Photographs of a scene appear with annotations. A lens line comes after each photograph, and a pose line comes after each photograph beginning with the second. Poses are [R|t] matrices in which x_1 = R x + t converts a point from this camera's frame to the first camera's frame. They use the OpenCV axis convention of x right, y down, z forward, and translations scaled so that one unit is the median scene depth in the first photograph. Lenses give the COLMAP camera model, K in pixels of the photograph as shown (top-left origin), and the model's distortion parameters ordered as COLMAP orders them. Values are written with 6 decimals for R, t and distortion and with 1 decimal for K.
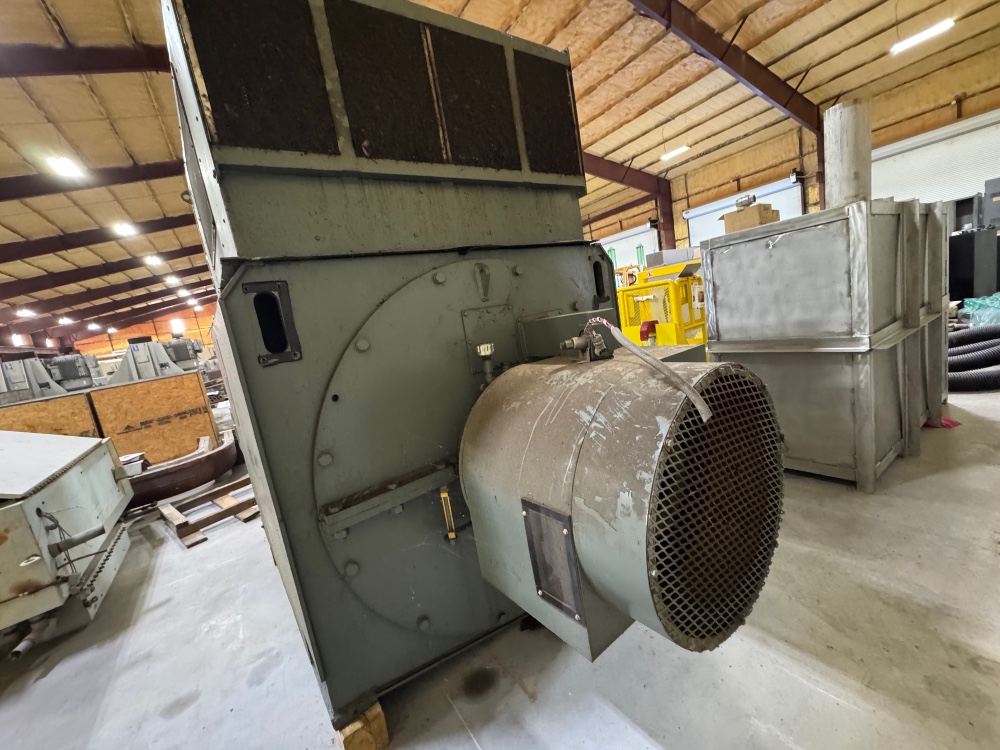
lens RADIAL K [[401.0, 0, 497.2], [0, 401.0, 375.1], [0, 0, 1]] dist [-0.003772, 0.000162]
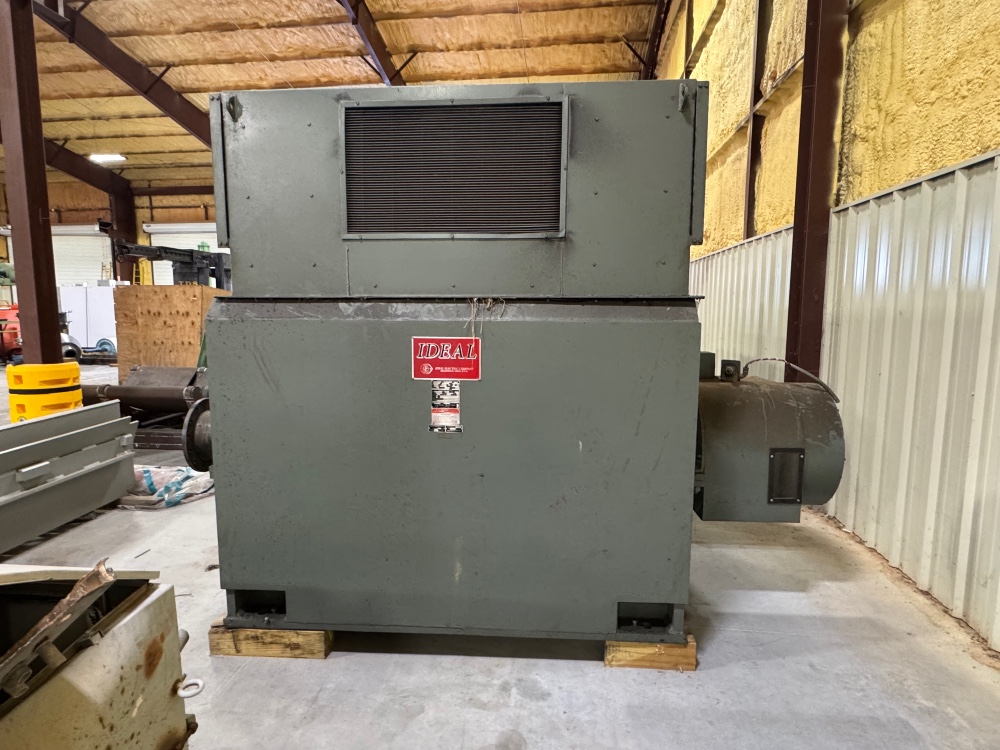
lens RADIAL K [[584.9, 0, 493.2], [0, 584.9, 375.7], [0, 0, 1]] dist [-0.002014, -0.000967]
pose [[0.632820, 0.070802, 0.771055, -0.282684], [0.011436, 0.994847, -0.100737, 0.021900], [-0.774214, 0.072566, 0.628750, 0.023906]]
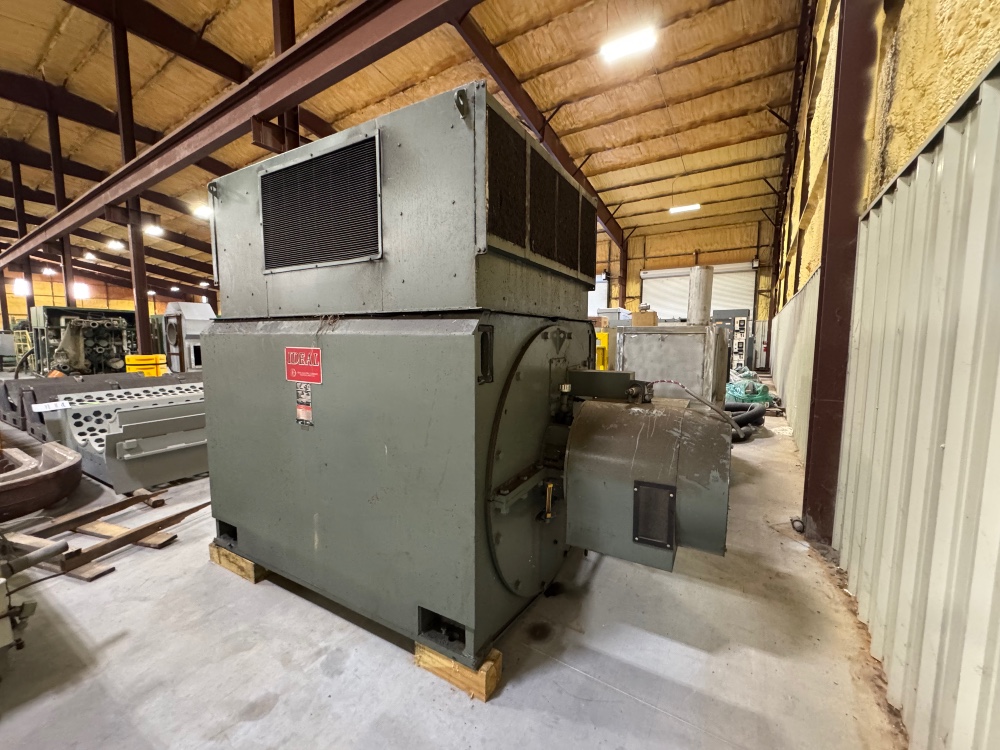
lens RADIAL K [[401.0, 0, 497.9], [0, 401.0, 375.2], [0, 0, 1]] dist [-0.003772, 0.000162]
pose [[0.900099, 0.127033, 0.416754, -0.117572], [-0.088466, 0.989912, -0.110673, 0.010077], [-0.426609, 0.062748, 0.902257, -0.029989]]
